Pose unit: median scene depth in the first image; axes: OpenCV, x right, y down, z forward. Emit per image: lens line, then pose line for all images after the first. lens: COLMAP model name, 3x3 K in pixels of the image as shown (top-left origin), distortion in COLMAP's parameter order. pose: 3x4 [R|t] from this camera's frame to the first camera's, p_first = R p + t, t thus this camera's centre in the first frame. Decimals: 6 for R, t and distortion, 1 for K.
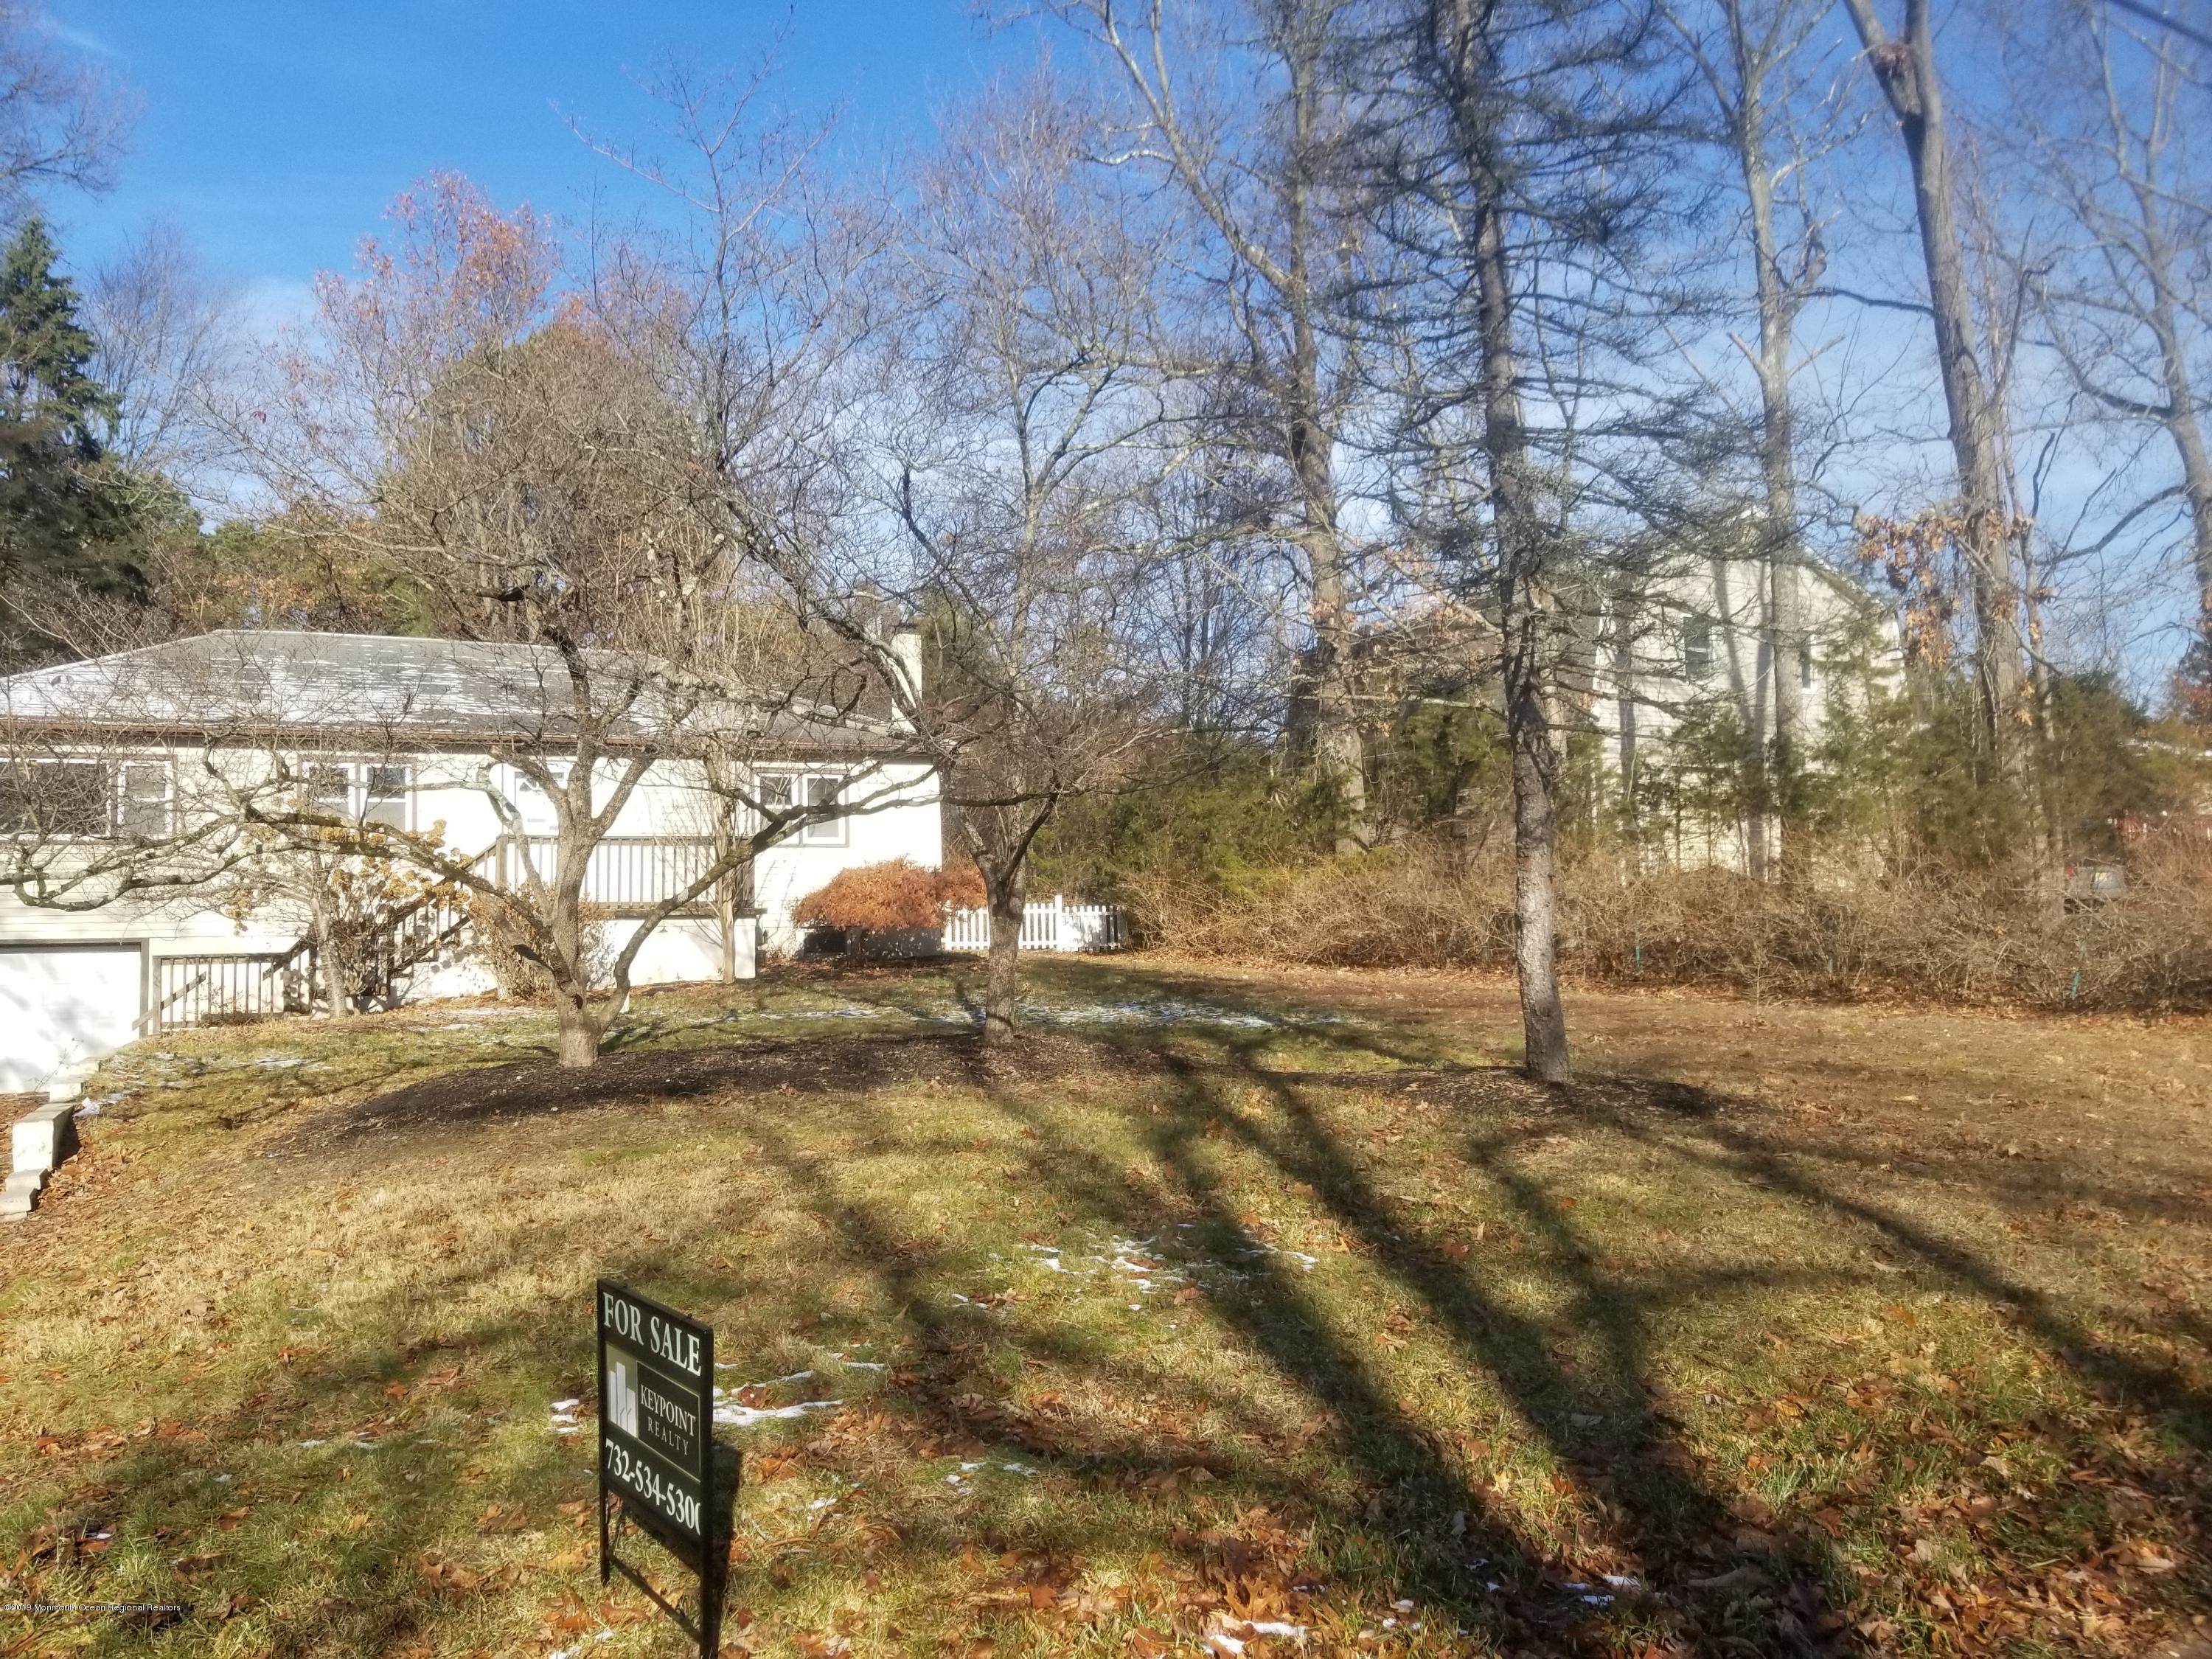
lens RADIAL K [[1705.2, 0, 1064.9], [0, 1705.2, 827.0], [0, 0, 1]] dist [0.075953, -0.106743]
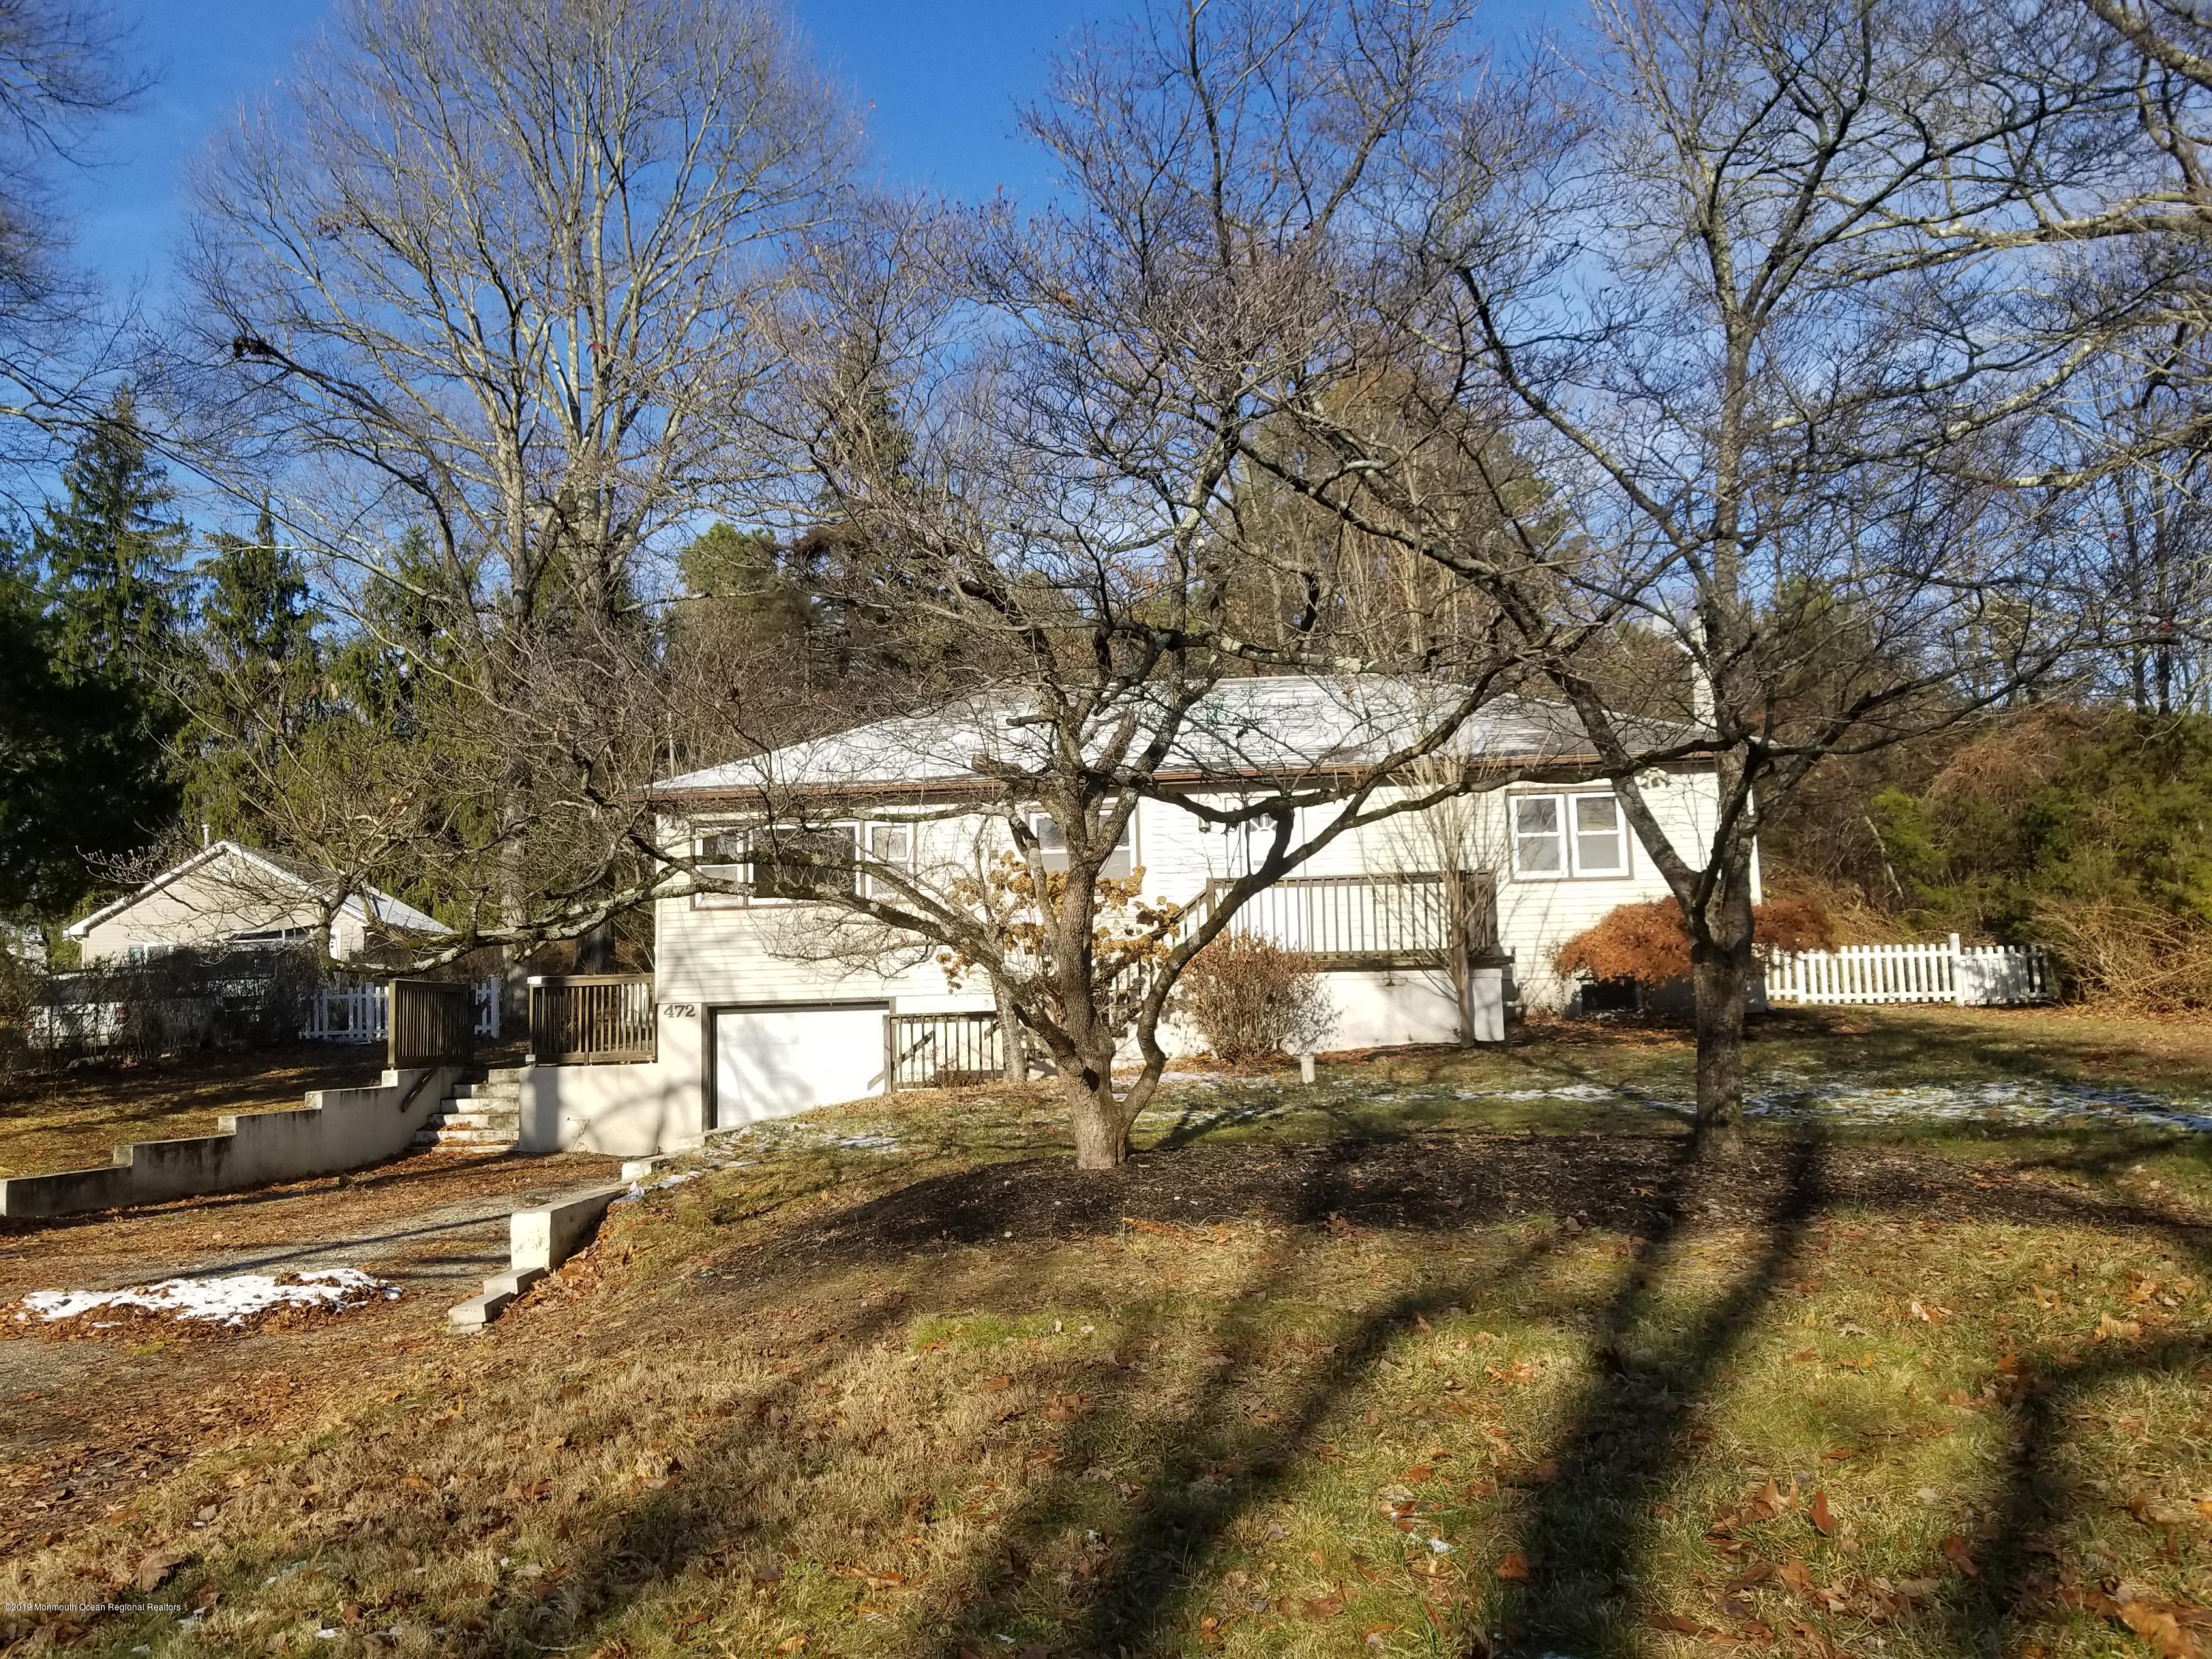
lens RADIAL K [[1675.3, 0, 1112.6], [0, 1675.3, 894.2], [0, 0, 1]] dist [0.042533, -0.003417]
pose [[0.877849, -0.037196, -0.477492, 0.045132], [0.041563, 0.999135, -0.001421, 0.011312], [0.477131, -0.018599, 0.878635, 0.202503]]
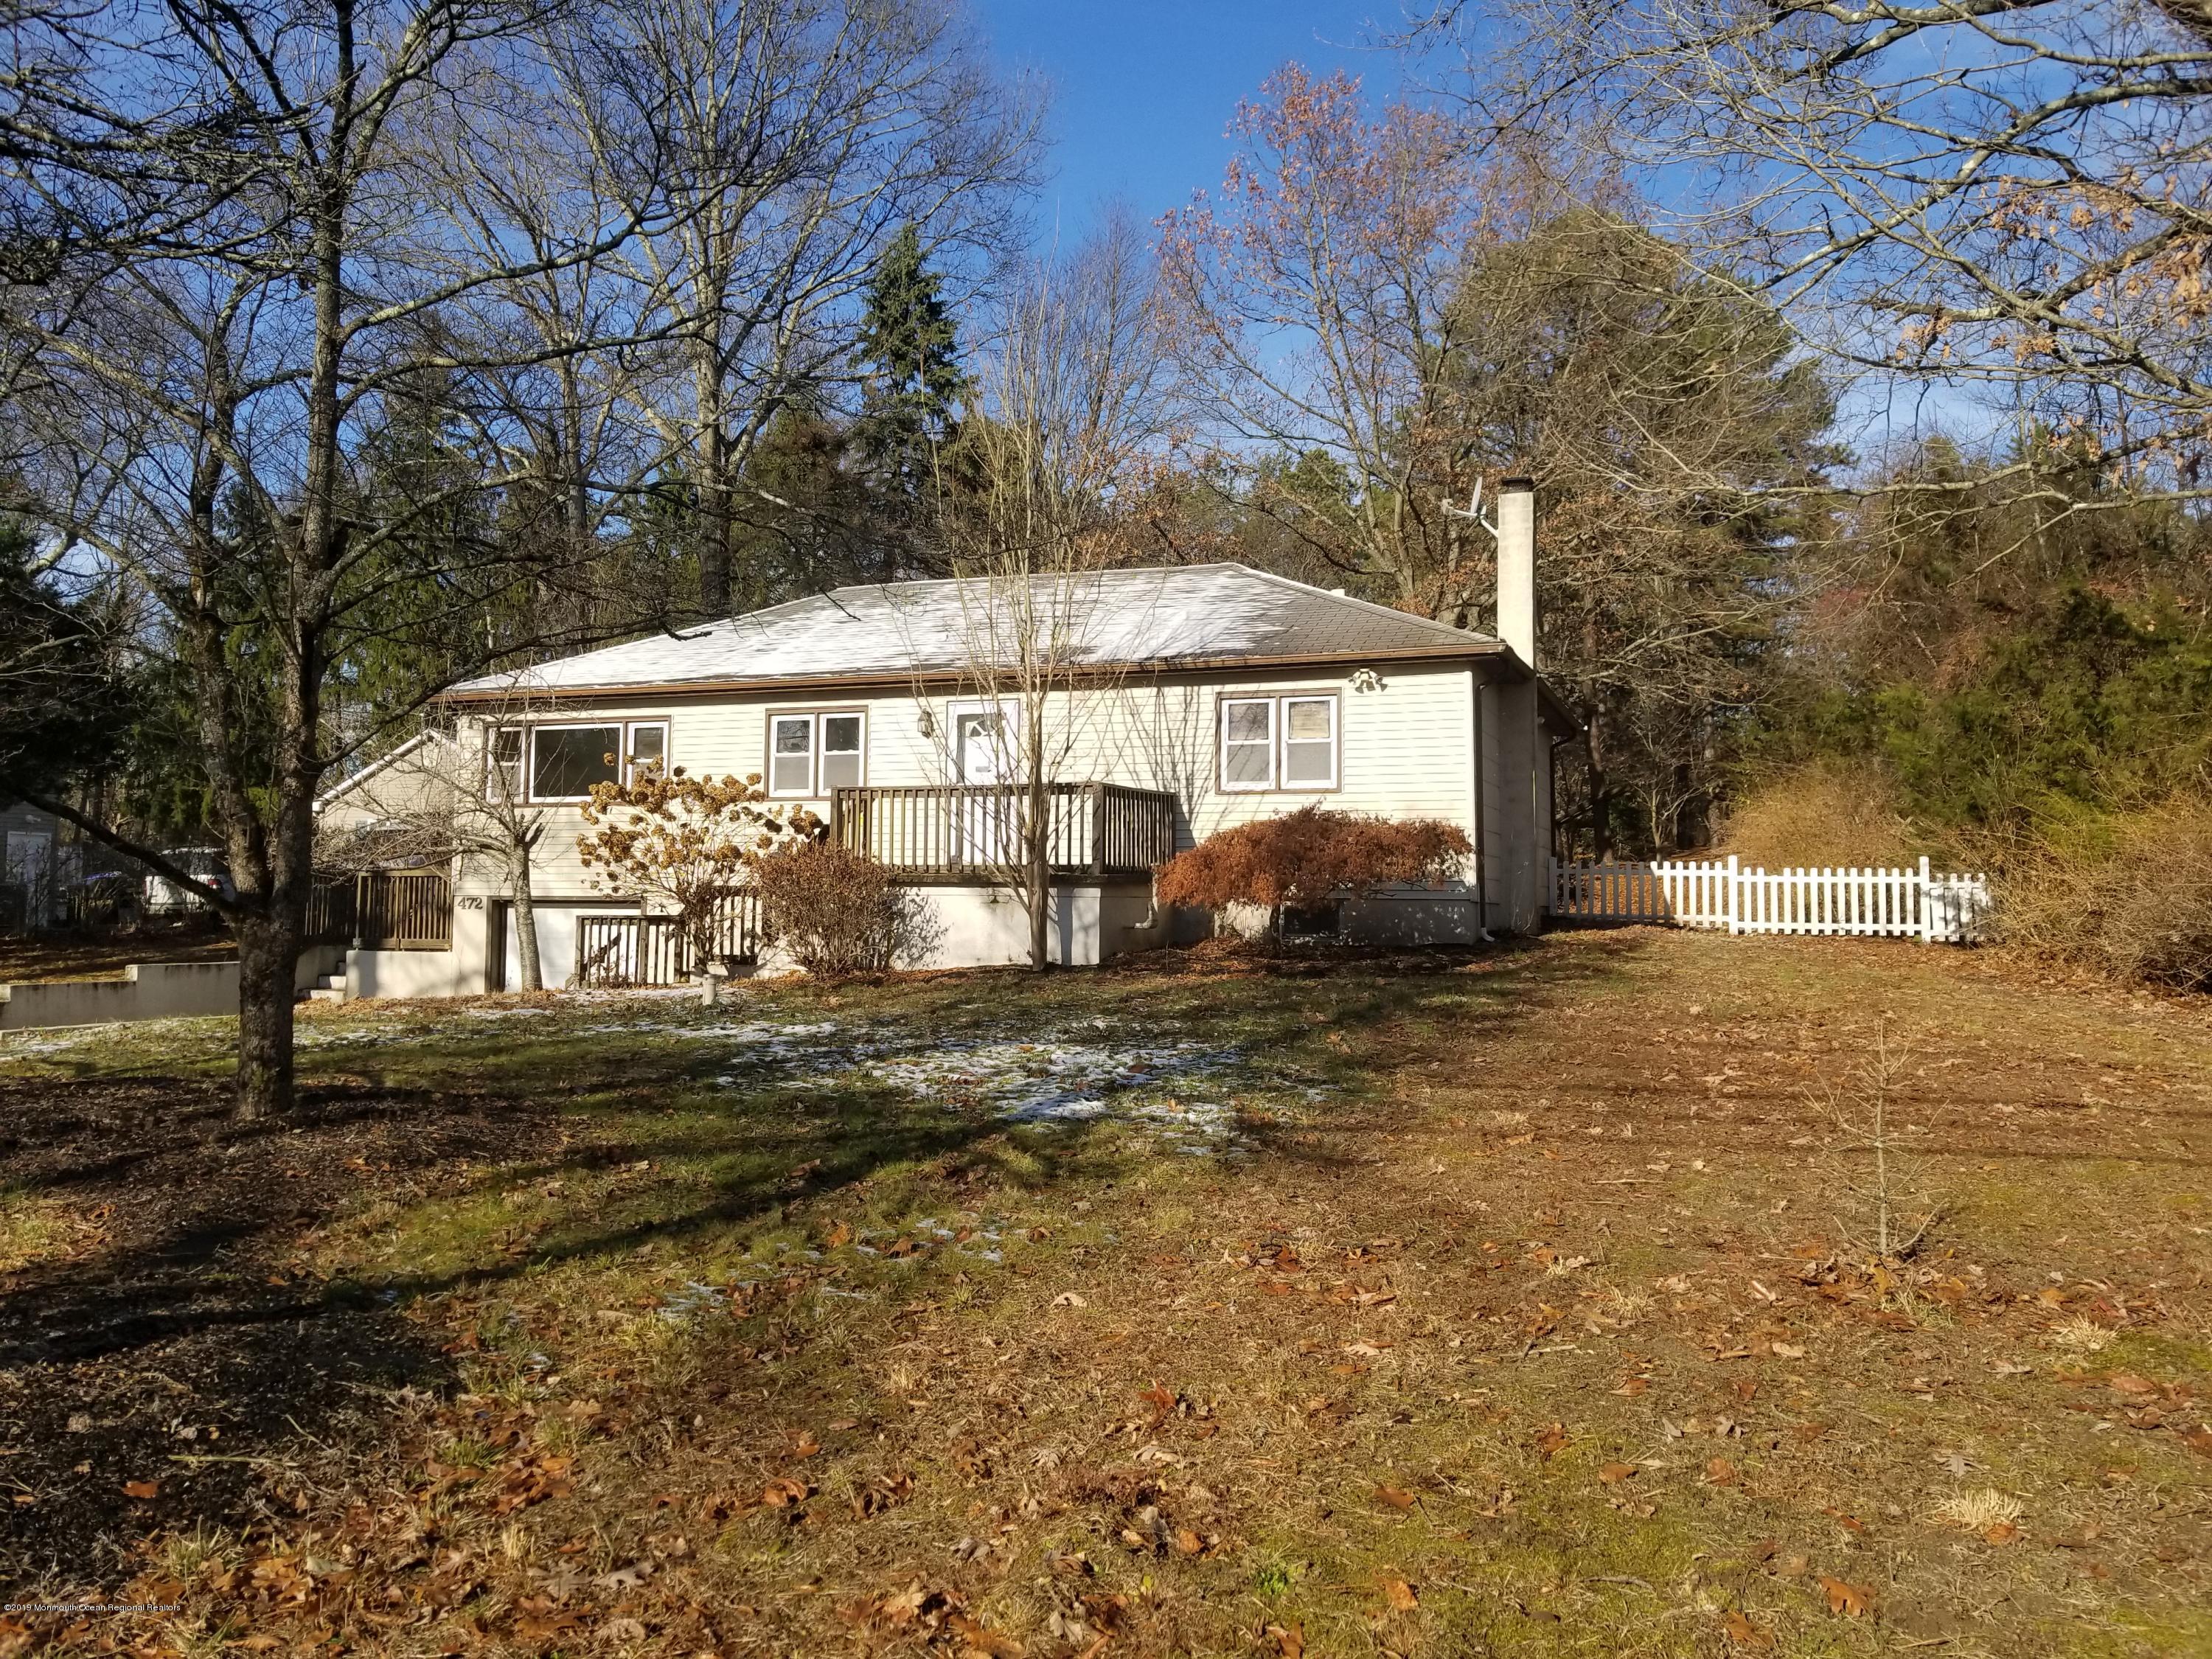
lens RADIAL K [[1693.6, 0, 1154.8], [0, 1693.6, 827.1], [0, 0, 1]] dist [0.097206, -0.184416]
pose [[0.724859, -0.005932, -0.688872, 0.378394], [0.026443, 0.999466, 0.019217, 0.012260], [0.688390, -0.032145, 0.724628, 0.479719]]
